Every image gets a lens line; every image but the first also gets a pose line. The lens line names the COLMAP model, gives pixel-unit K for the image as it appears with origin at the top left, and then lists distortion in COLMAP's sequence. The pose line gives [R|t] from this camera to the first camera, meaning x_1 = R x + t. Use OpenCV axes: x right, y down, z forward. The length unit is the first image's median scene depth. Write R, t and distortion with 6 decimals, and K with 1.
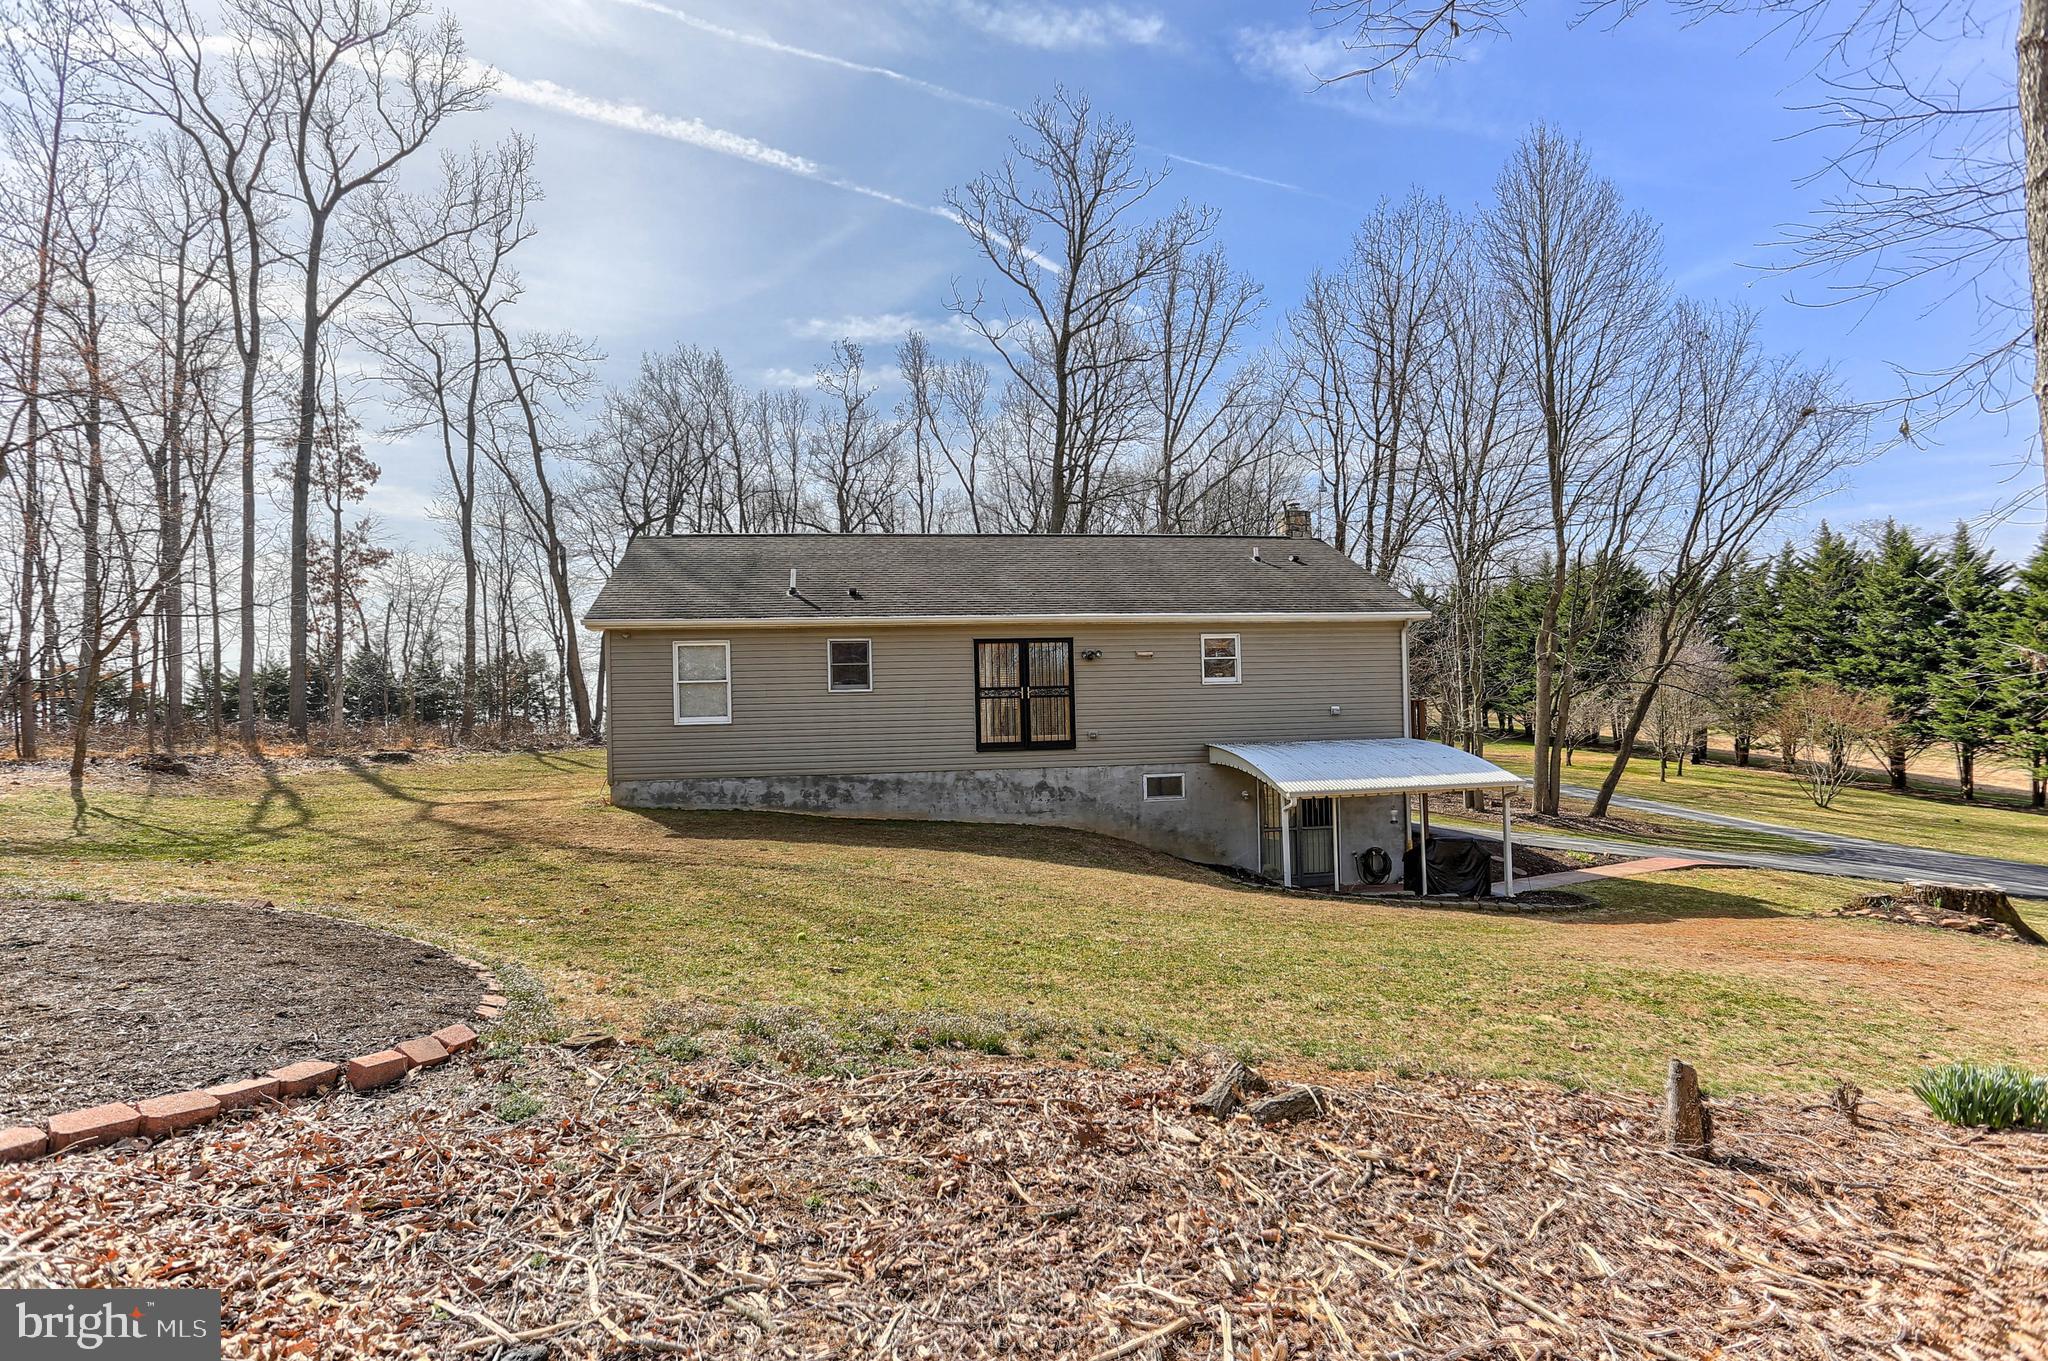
lens RADIAL K [[1006.7, 0, 1018.8], [0, 1006.7, 660.6], [0, 0, 1]] dist [-0.068610, 0.023568]
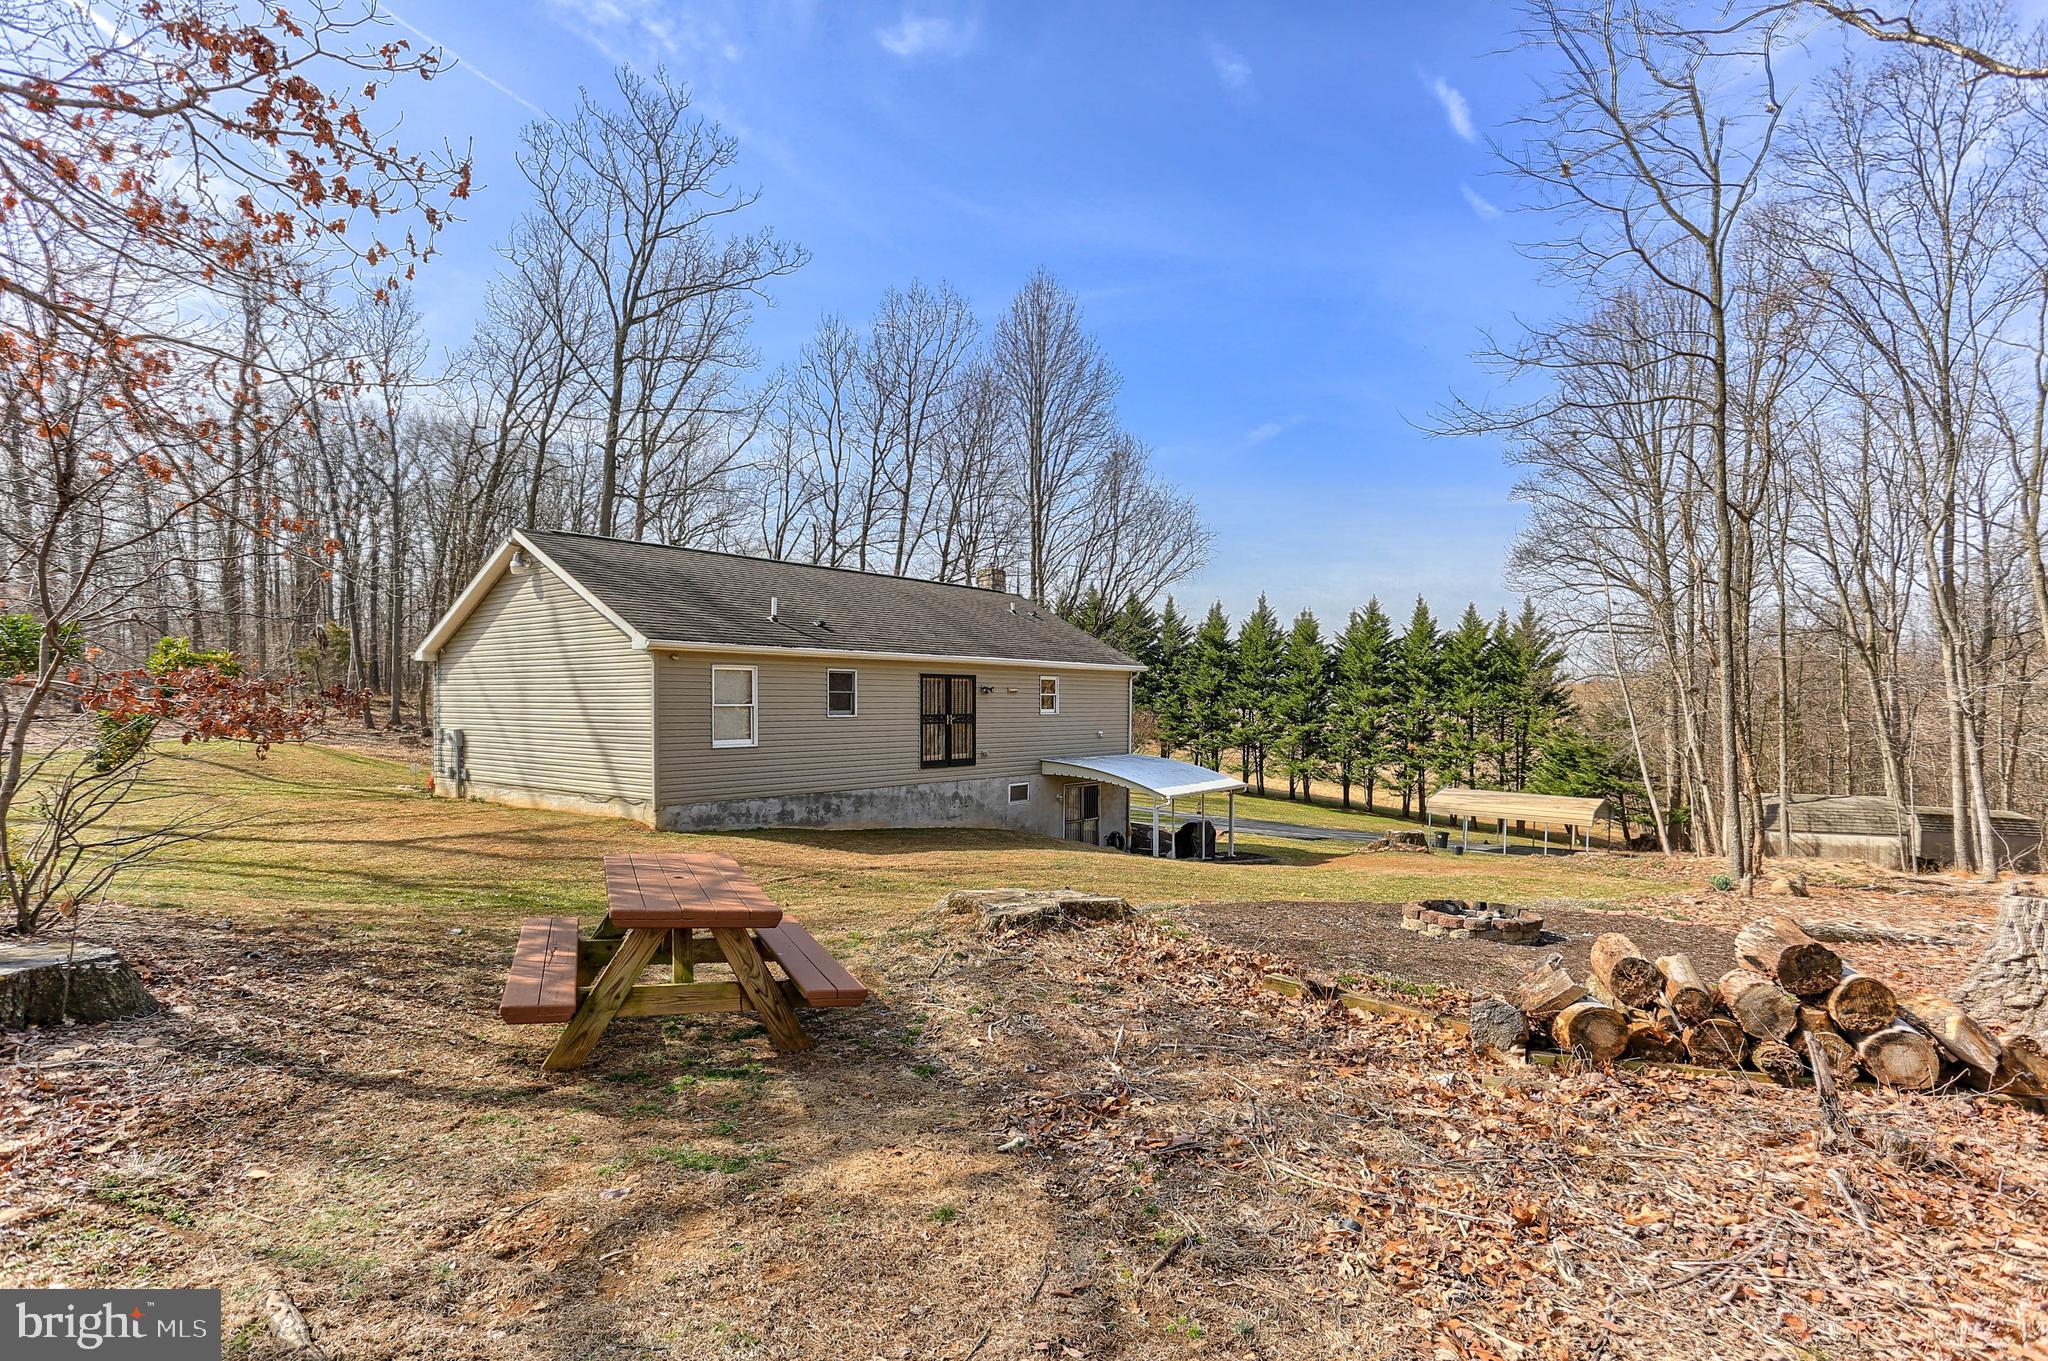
lens RADIAL K [[1006.7, 0, 1018.8], [0, 1006.7, 660.6], [0, 0, 1]] dist [-0.068610, 0.023568]
pose [[0.738753, 0.055554, 0.671683, -0.758103], [-0.063538, 0.997899, -0.012651, -0.029046], [-0.670975, -0.033331, 0.740731, 0.044428]]
